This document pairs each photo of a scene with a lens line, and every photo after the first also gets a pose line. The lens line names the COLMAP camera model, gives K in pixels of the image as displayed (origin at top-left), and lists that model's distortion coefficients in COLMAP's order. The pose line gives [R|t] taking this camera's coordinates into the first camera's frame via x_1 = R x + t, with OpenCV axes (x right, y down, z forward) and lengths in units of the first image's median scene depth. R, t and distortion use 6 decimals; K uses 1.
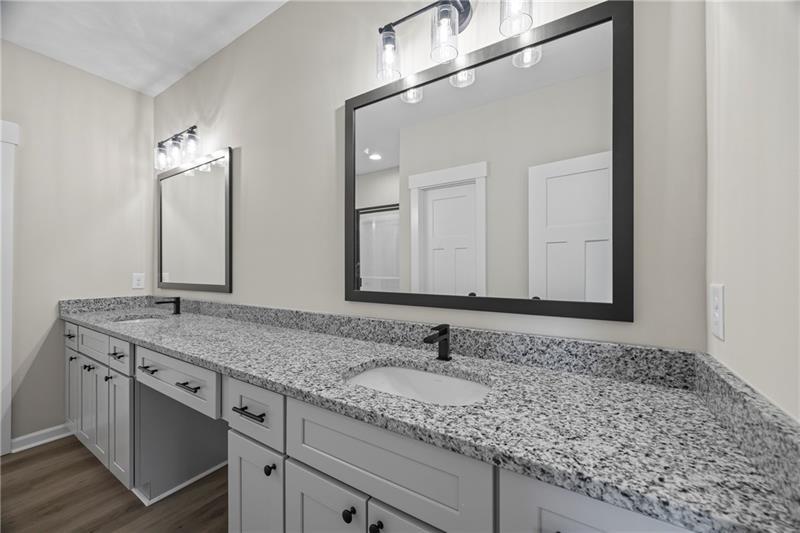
lens RADIAL K [[315.7, 0, 405.5], [0, 315.7, 267.3], [0, 0, 1]] dist [-0.004400, 0.000701]
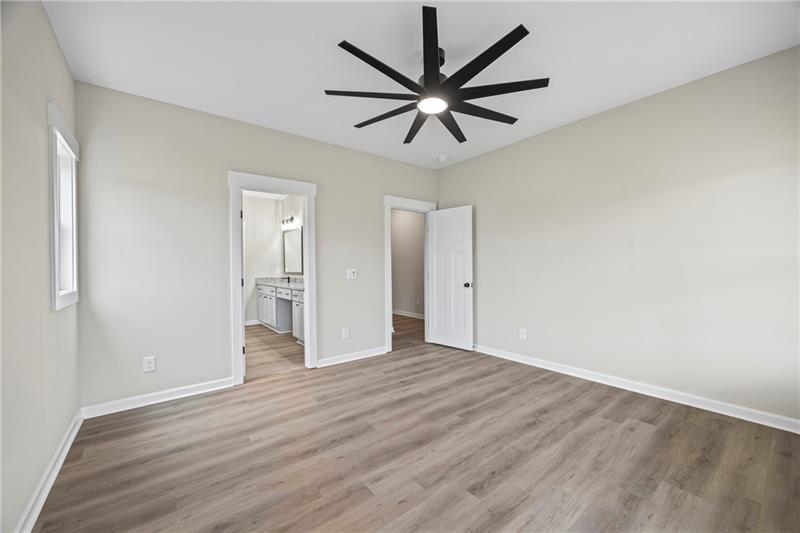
lens RADIAL K [[315.7, 0, 400.6], [0, 315.7, 266.6], [0, 0, 1]] dist [-0.004400, 0.000701]
pose [[0.944264, -0.005357, -0.329145, 2.238587], [0.013056, 0.999690, 0.021185, -0.085906], [0.328930, -0.024302, 0.944042, -2.599197]]
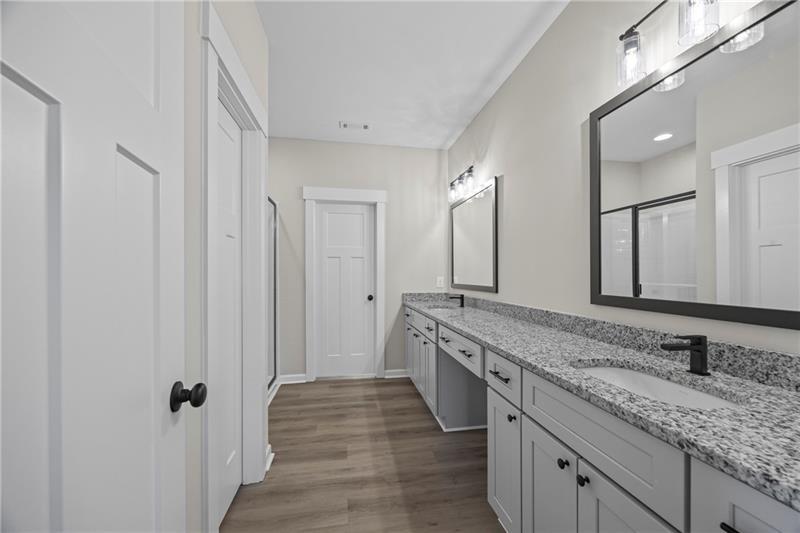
lens RADIAL K [[301.0, 0, 400.8], [0, 301.0, 269.2], [0, 0, 1]] dist [0.010726, 0.000145]
pose [[0.671051, -0.011349, -0.741324, 0.112134], [0.004527, 0.999927, -0.011211, -0.001179], [0.741397, 0.004167, 0.671054, -0.122782]]
